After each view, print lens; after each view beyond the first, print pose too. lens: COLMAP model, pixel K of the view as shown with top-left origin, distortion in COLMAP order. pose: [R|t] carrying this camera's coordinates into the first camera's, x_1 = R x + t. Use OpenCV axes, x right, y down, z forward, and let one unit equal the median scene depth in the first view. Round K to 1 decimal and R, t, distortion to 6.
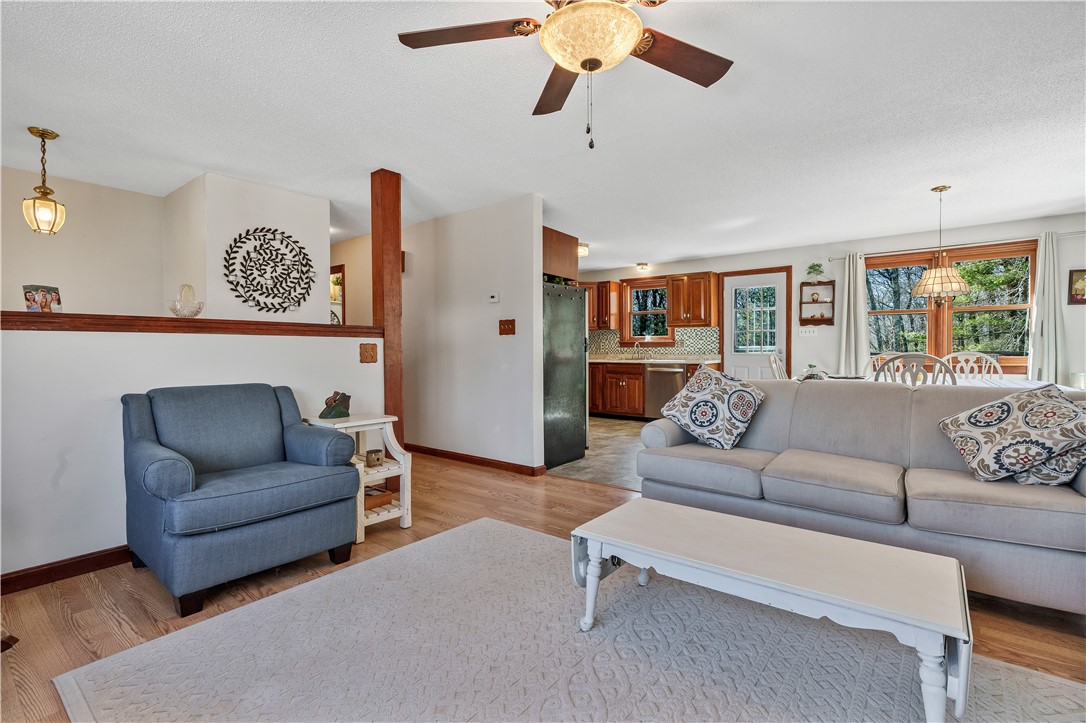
lens RADIAL K [[501.8, 0, 545.1], [0, 501.8, 354.5], [0, 0, 1]] dist [-0.015928, 0.005589]
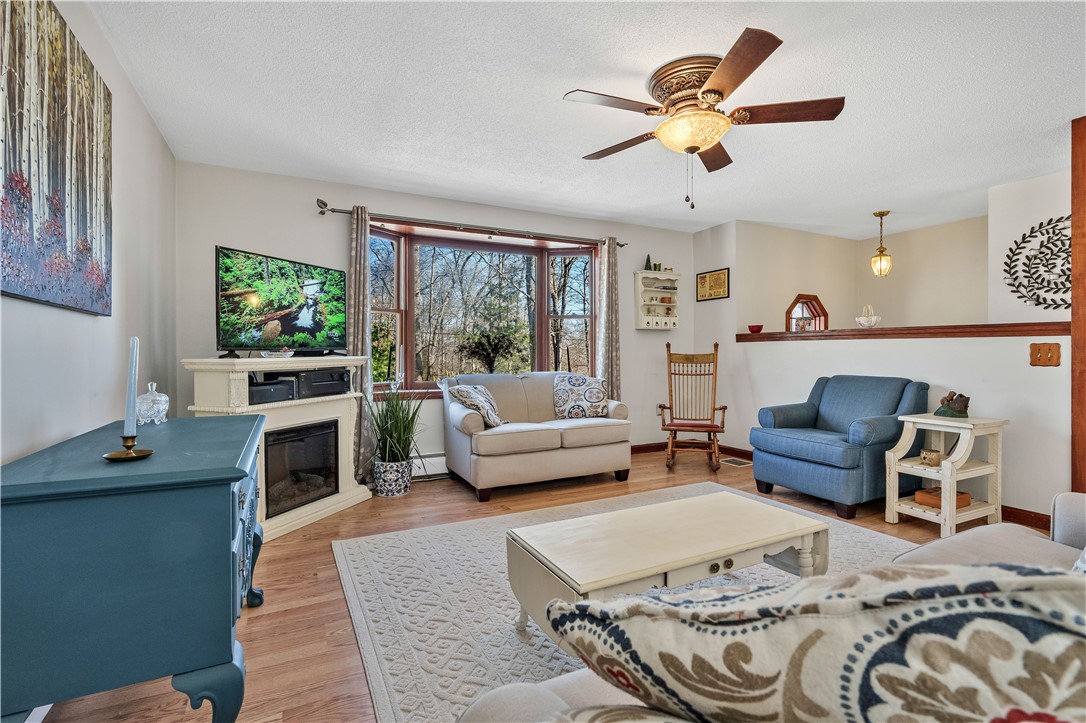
lens RADIAL K [[501.8, 0, 547.5], [0, 501.8, 352.9], [0, 0, 1]] dist [-0.015928, 0.005589]
pose [[-0.421490, 0.007496, -0.906802, 0.680820], [-0.005456, 0.999927, 0.010802, -0.009004], [0.906817, 0.009501, -0.421418, 0.541611]]
